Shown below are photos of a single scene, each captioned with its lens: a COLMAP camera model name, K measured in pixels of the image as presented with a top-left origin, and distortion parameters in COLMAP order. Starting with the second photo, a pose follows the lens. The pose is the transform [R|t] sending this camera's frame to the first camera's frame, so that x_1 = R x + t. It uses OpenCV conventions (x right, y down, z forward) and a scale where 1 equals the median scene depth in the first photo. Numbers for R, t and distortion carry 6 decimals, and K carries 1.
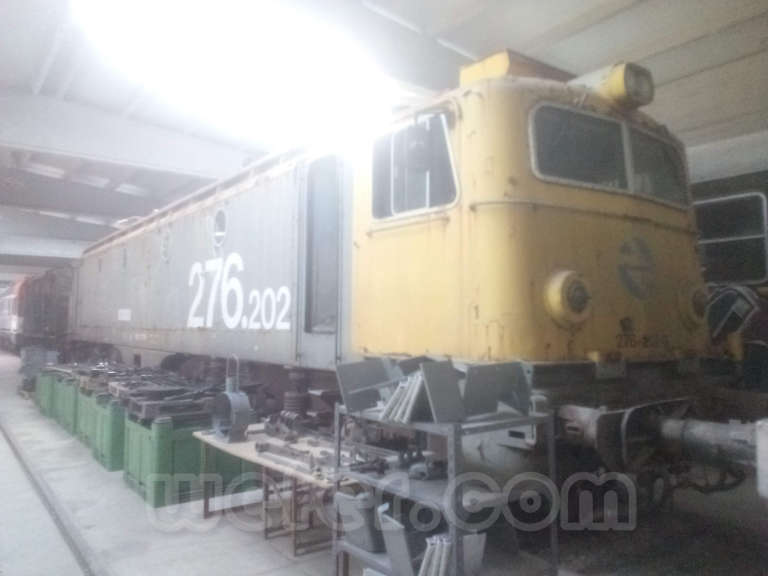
lens RADIAL K [[624.6, 0, 384.0], [0, 624.6, 288.0], [0, 0, 1]] dist [0.087494, -0.106799]
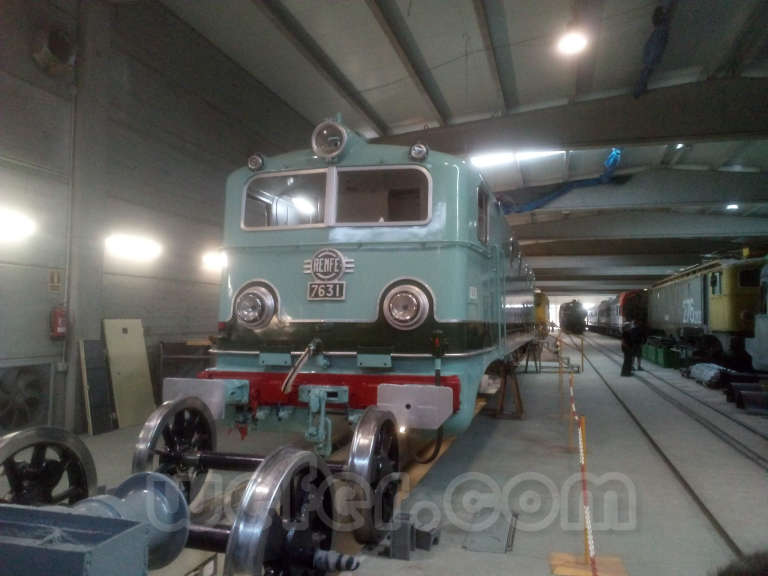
lens RADIAL K [[624.6, 0, 384.0], [0, 624.6, 288.0], [0, 0, 1]] dist [0.087494, -0.106799]
pose [[0.641925, -0.050401, -0.765109, 1.001785], [0.055228, 0.998285, -0.019425, -0.111442], [0.764776, -0.029785, 0.643608, -1.833728]]
